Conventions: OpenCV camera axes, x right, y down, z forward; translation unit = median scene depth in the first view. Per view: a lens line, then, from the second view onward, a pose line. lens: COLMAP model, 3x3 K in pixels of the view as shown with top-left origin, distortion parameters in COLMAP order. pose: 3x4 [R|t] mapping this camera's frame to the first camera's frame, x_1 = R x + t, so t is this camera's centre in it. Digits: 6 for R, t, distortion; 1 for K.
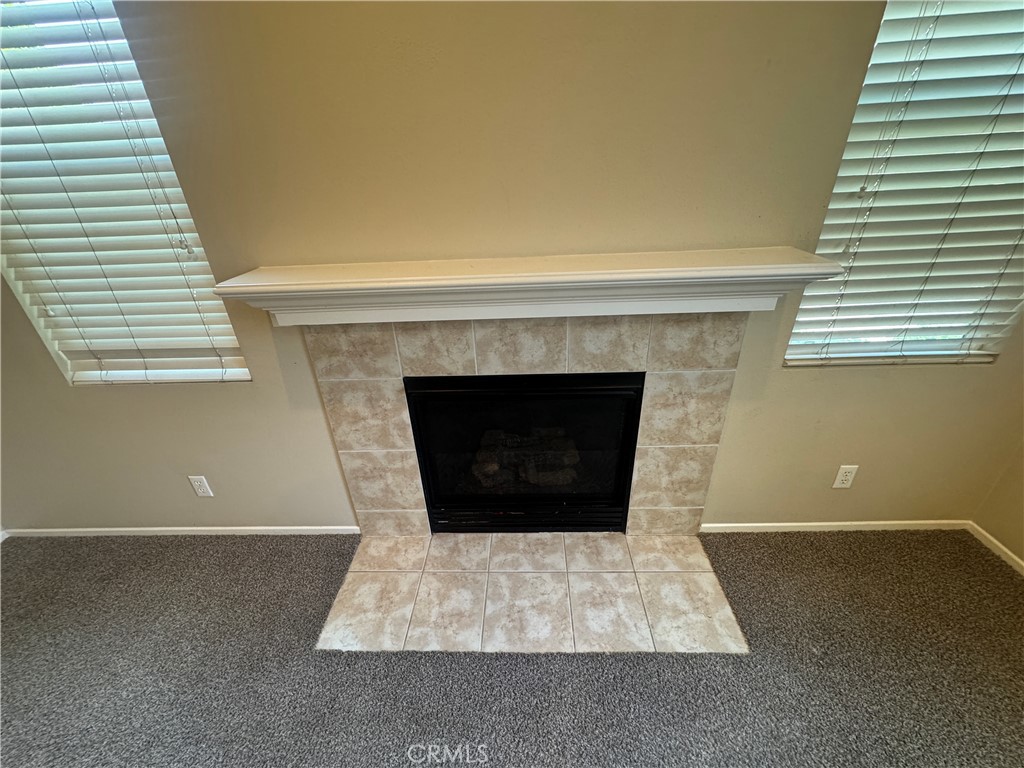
lens RADIAL K [[410.0, 0, 510.7], [0, 410.0, 381.9], [0, 0, 1]] dist [-0.000476, 0.001252]
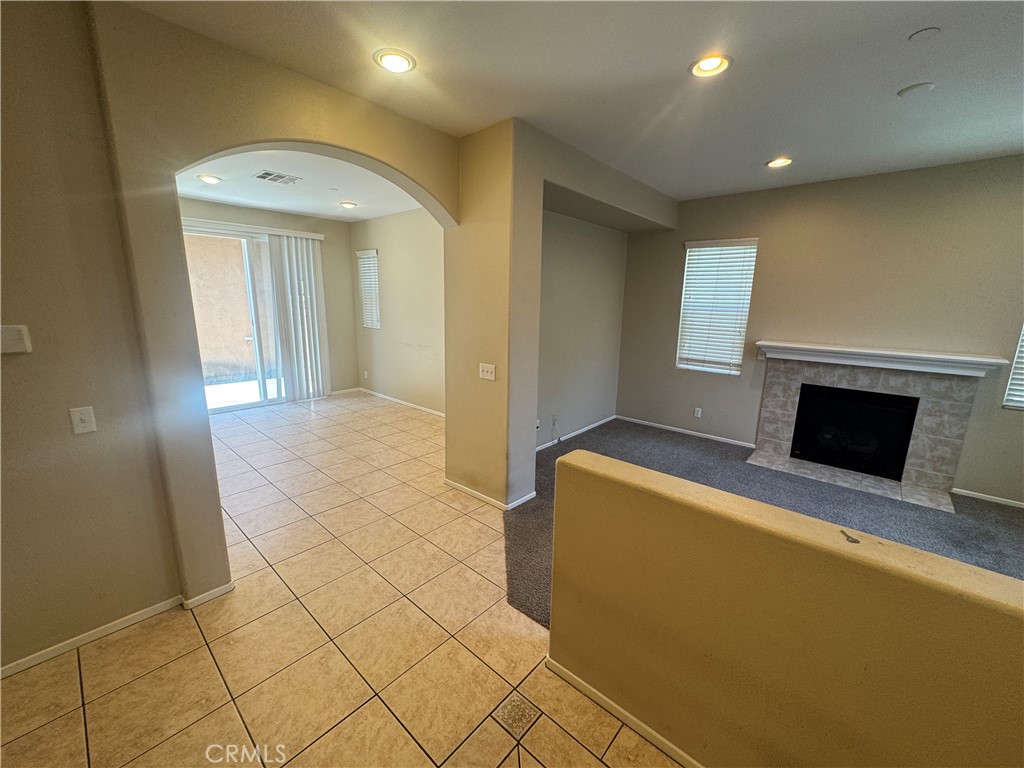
lens RADIAL K [[410.0, 0, 514.2], [0, 410.0, 382.7], [0, 0, 1]] dist [-0.000476, 0.001252]
pose [[0.773898, 0.183732, -0.606072, -0.080947], [-0.342576, 0.926344, -0.156615, 1.052076], [0.532656, 0.328830, 0.779838, -2.143863]]
